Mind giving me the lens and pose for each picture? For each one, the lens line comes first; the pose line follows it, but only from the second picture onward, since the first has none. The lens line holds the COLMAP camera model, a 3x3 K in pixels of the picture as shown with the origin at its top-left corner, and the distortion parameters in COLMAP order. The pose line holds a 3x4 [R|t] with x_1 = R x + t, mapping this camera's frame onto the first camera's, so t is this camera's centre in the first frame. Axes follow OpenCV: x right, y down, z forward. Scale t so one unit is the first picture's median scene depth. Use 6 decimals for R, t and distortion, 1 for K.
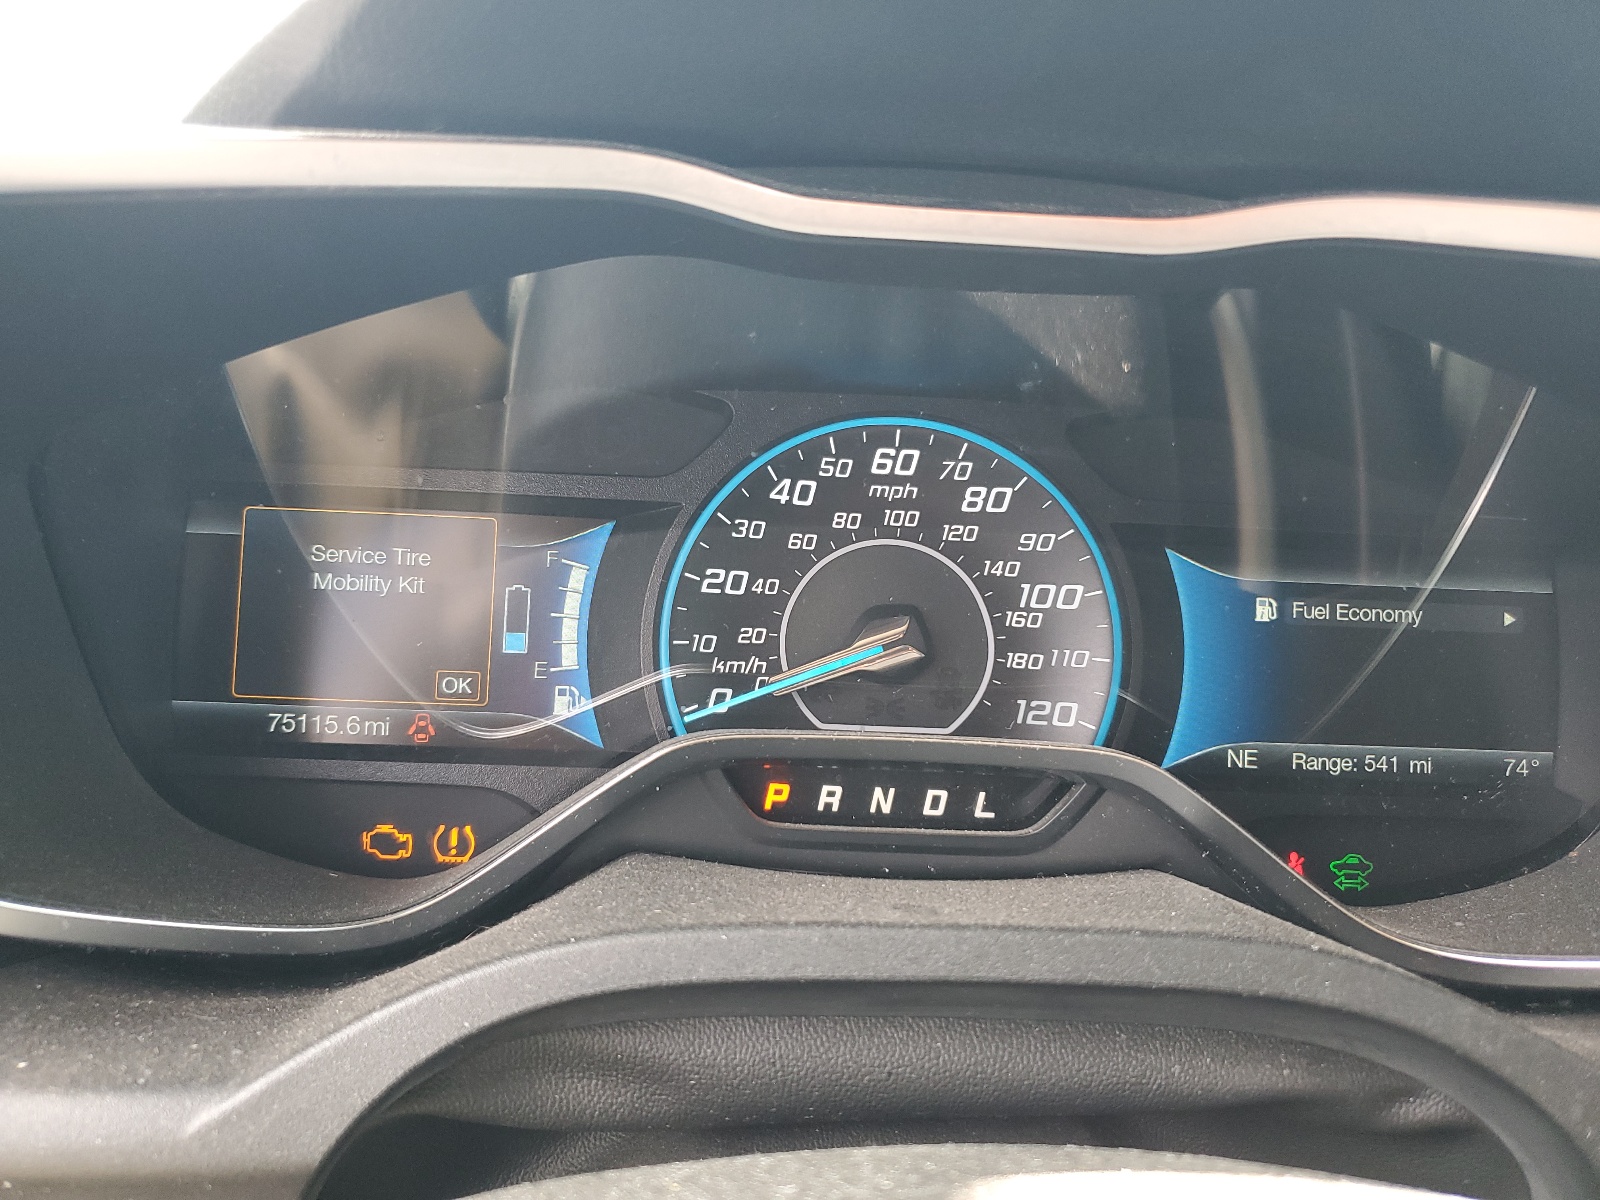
lens RADIAL K [[1219.2, 0, 800.5], [0, 1219.2, 601.0], [0, 0, 1]] dist [-0.003381, -0.000633]
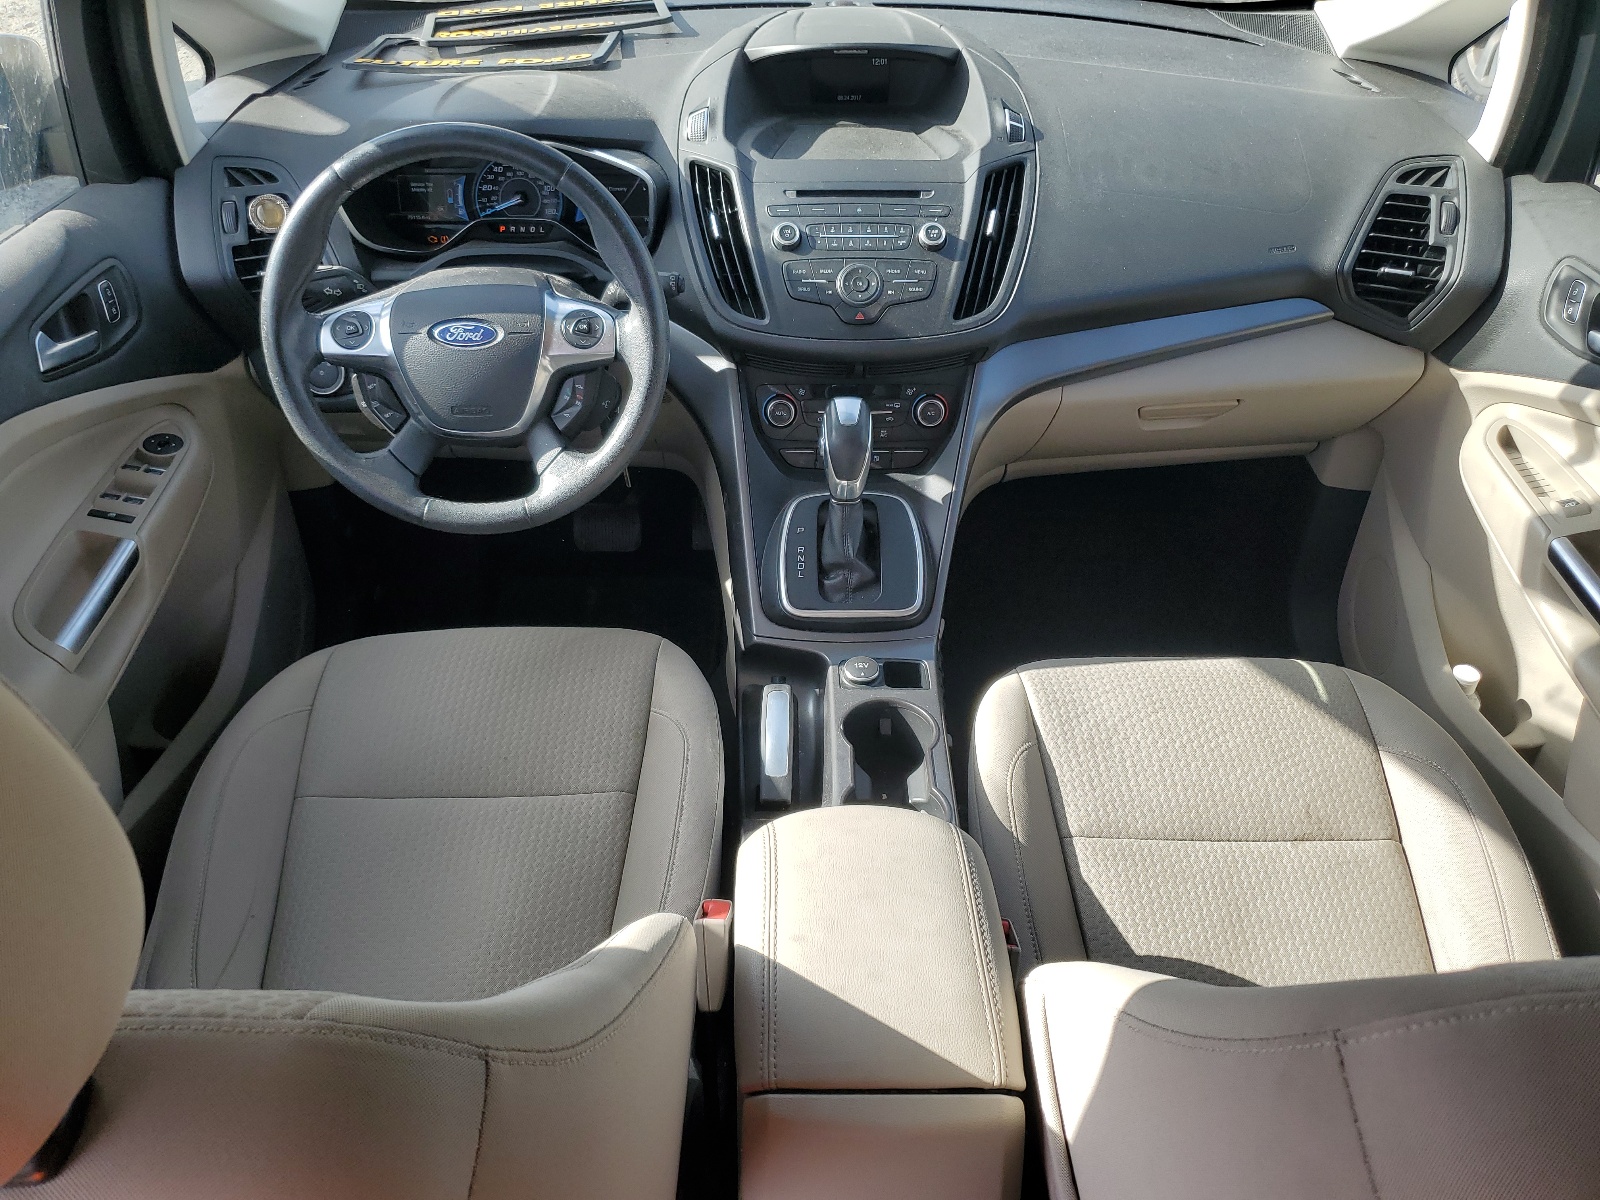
lens RADIAL K [[1219.2, 0, 798.2], [0, 1219.2, 599.3], [0, 0, 1]] dist [-0.003381, -0.000633]
pose [[0.999205, -0.014959, -0.036964, 1.462229], [0.029691, 0.897887, 0.439225, -0.696948], [0.026619, -0.439973, 0.897617, -4.522614]]
